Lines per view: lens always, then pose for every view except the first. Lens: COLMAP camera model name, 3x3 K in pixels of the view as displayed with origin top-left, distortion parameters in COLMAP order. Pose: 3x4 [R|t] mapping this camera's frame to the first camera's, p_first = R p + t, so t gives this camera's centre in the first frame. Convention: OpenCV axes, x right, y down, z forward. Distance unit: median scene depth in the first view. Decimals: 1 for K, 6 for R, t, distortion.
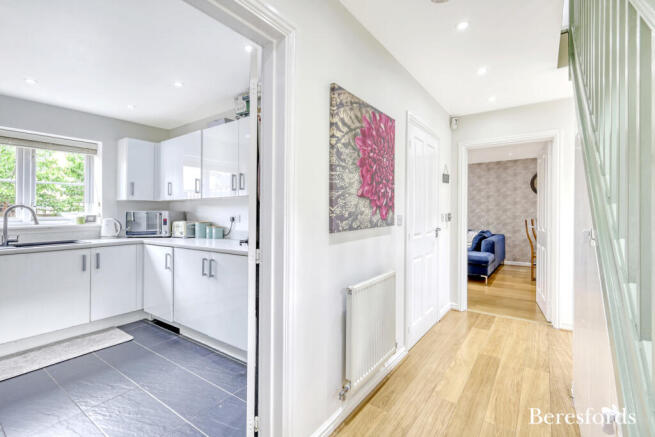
lens RADIAL K [[296.5, 0, 327.8], [0, 296.5, 211.5], [0, 0, 1]] dist [-0.000551, 0.000092]
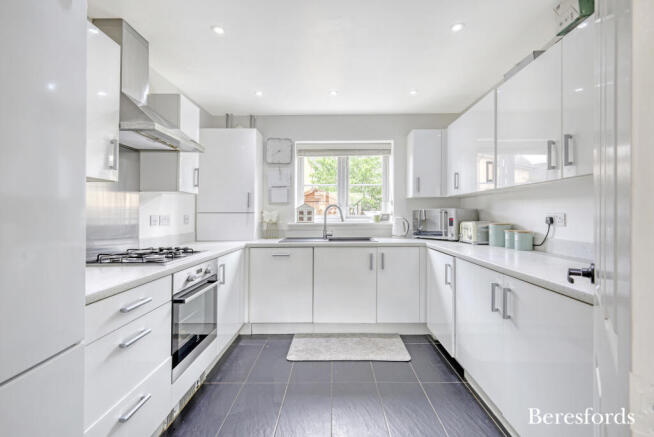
lens RADIAL K [[296.0, 0, 327.3], [0, 296.0, 211.5], [0, 0, 1]] dist [-0.000551, 0.000092]
pose [[0.574339, -0.004674, -0.818604, -0.086412], [0.004387, 0.999987, -0.002632, 0.007218], [0.818606, -0.002080, 0.574352, 0.275500]]
